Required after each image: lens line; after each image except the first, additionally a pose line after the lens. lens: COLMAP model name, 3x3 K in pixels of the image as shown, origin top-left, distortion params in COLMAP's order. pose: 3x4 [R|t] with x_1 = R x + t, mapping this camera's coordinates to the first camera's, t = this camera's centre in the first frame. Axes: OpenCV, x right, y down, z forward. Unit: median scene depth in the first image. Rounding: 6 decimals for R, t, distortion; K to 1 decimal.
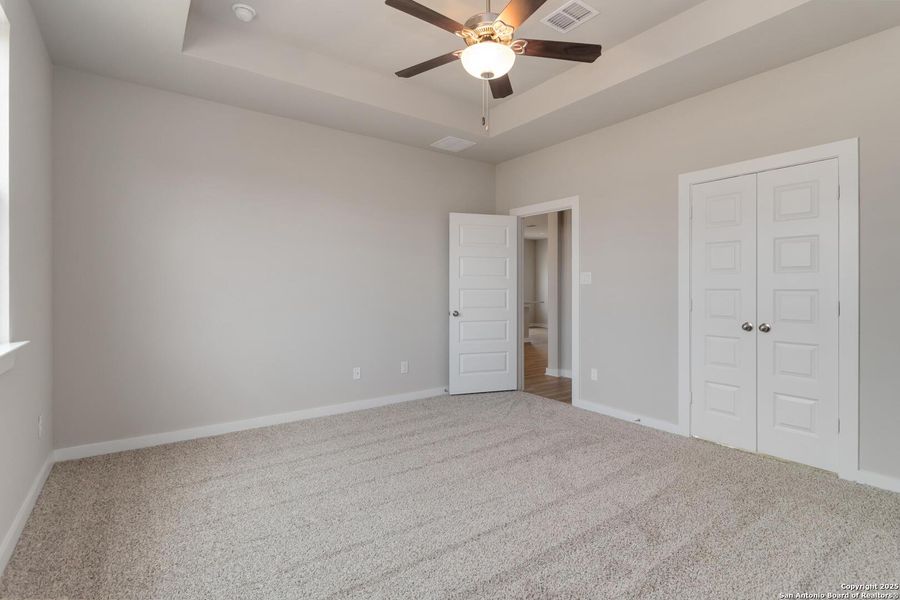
lens RADIAL K [[321.5, 0, 449.8], [0, 321.5, 295.8], [0, 0, 1]] dist [0.002494, 0.000072]
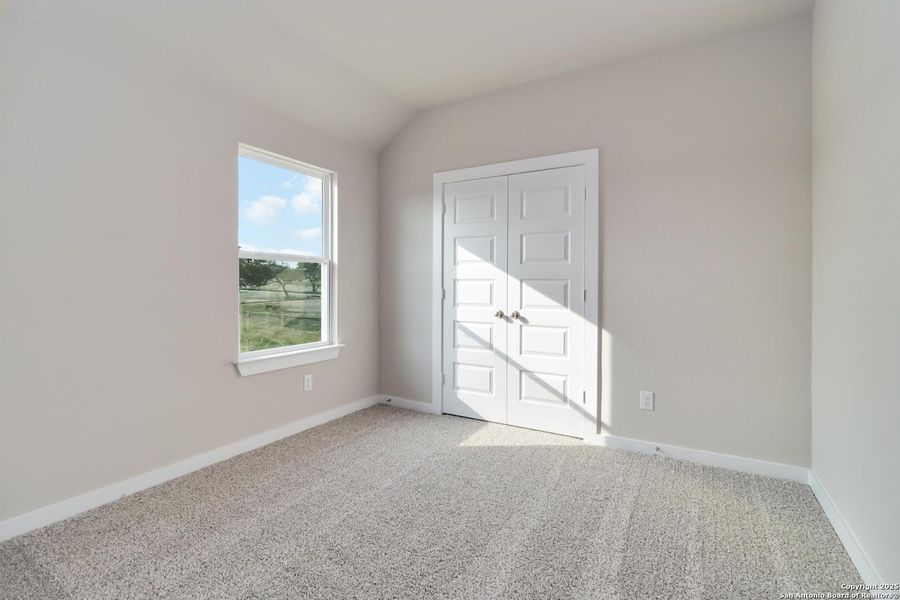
lens RADIAL K [[432.9, 0, 453.1], [0, 432.9, 296.0], [0, 0, 1]] dist [-0.016192, 0.000049]
pose [[0.972005, -0.010762, 0.234713, 0.431998], [0.007111, 0.999840, 0.016397, 0.011881], [-0.234852, -0.014269, 0.971927, -0.435244]]
